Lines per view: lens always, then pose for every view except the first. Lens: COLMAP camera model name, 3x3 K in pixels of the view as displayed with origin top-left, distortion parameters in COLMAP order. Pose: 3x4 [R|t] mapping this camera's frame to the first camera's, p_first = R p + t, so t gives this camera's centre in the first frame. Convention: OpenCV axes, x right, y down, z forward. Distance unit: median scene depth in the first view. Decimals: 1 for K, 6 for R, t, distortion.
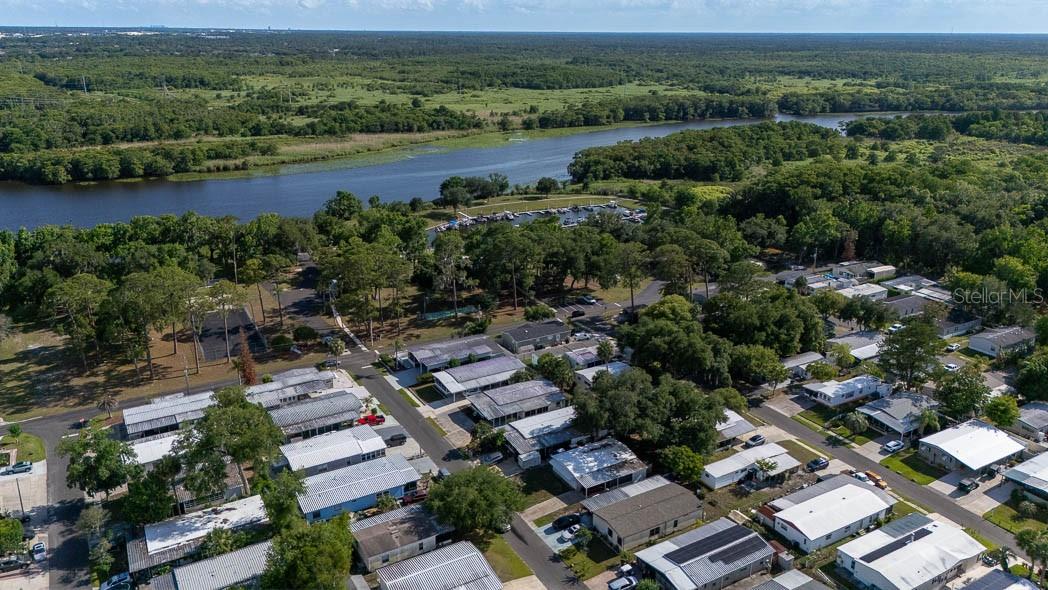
lens RADIAL K [[777.7, 0, 523.7], [0, 777.7, 292.9], [0, 0, 1]] dist [0.057546, -0.048393]
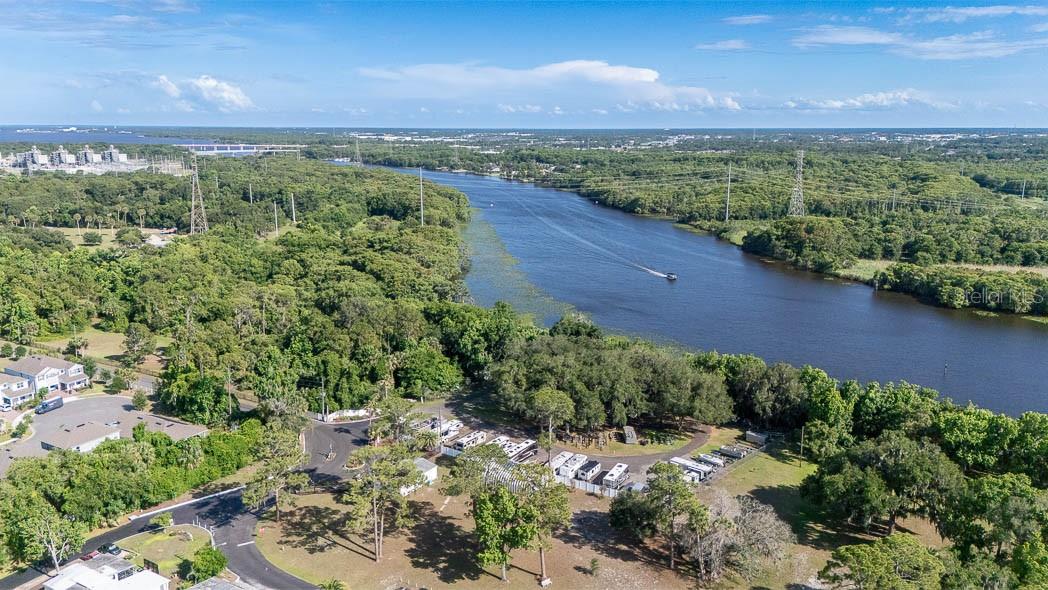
lens RADIAL K [[777.7, 0, 523.9], [0, 777.7, 292.4], [0, 0, 1]] dist [0.057546, -0.048393]
pose [[0.490651, 0.178170, -0.852946, -0.077933], [-0.278385, 0.959623, 0.040314, -0.048543], [0.825690, 0.217667, 0.520440, 0.142751]]
